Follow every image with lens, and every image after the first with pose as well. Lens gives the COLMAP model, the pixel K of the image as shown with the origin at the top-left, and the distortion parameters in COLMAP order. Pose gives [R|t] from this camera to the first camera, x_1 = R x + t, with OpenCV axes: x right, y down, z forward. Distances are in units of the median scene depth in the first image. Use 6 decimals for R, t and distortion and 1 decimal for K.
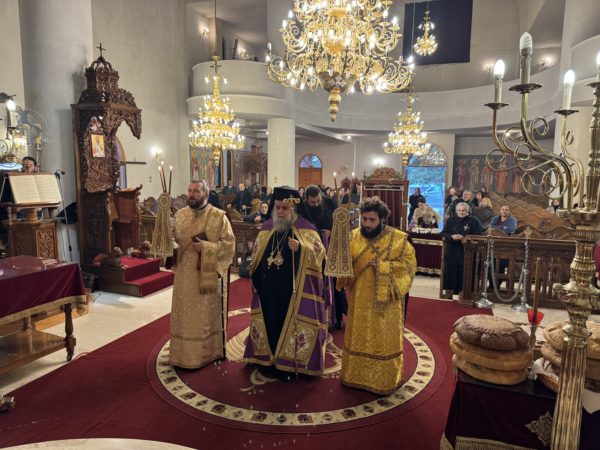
lens RADIAL K [[421.8, 0, 299.7], [0, 421.8, 226.0], [0, 0, 1]] dist [0.037500, -0.053635]
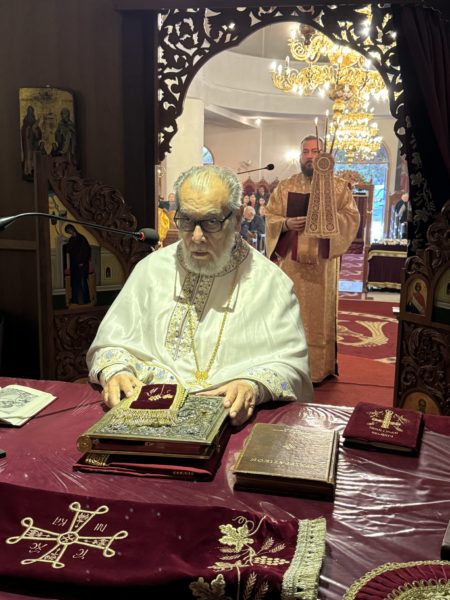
lens RADIAL K [[694.8, 0, 223.4], [0, 694.8, 301.8], [0, 0, 1]] dist [0.066417, 0.000000]
pose [[0.989263, -0.024253, 0.144121, -0.260000], [0.014668, 0.997632, 0.067198, 0.031811], [-0.145409, -0.064362, 0.987276, -0.391533]]
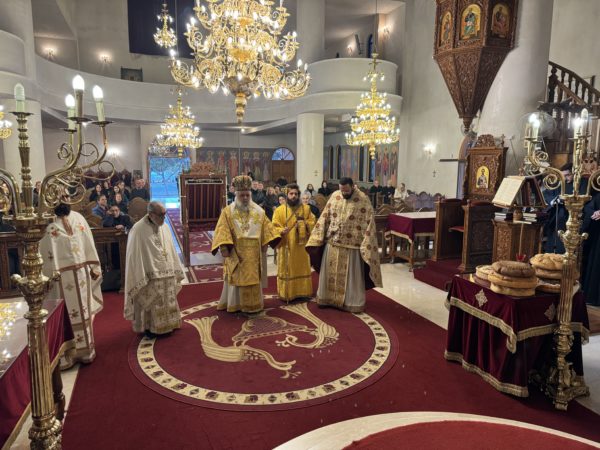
lens RADIAL K [[421.8, 0, 300.8], [0, 421.8, 226.1], [0, 0, 1]] dist [0.037500, -0.053635]
pose [[0.757245, -0.105254, 0.644594, -0.296652], [0.087097, 0.994388, 0.060053, -0.023797], [-0.647297, 0.010667, 0.762163, 0.054960]]
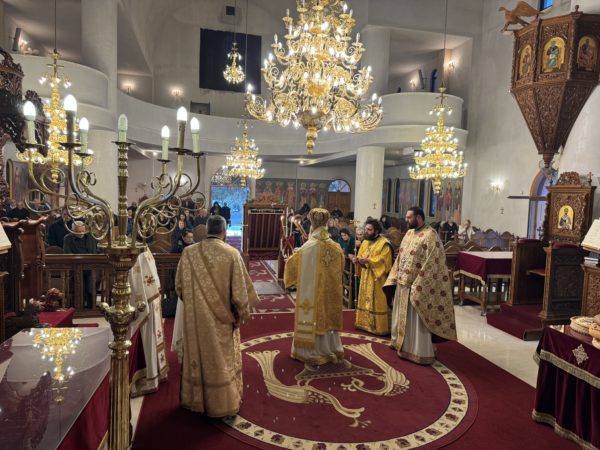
lens RADIAL K [[421.8, 0, 300.2], [0, 421.8, 225.2], [0, 0, 1]] dist [0.037500, -0.053635]
pose [[0.832732, -0.027614, 0.552988, -0.305616], [0.048285, 0.998572, -0.022847, -0.028848], [-0.551567, 0.045726, 0.832876, 0.080372]]
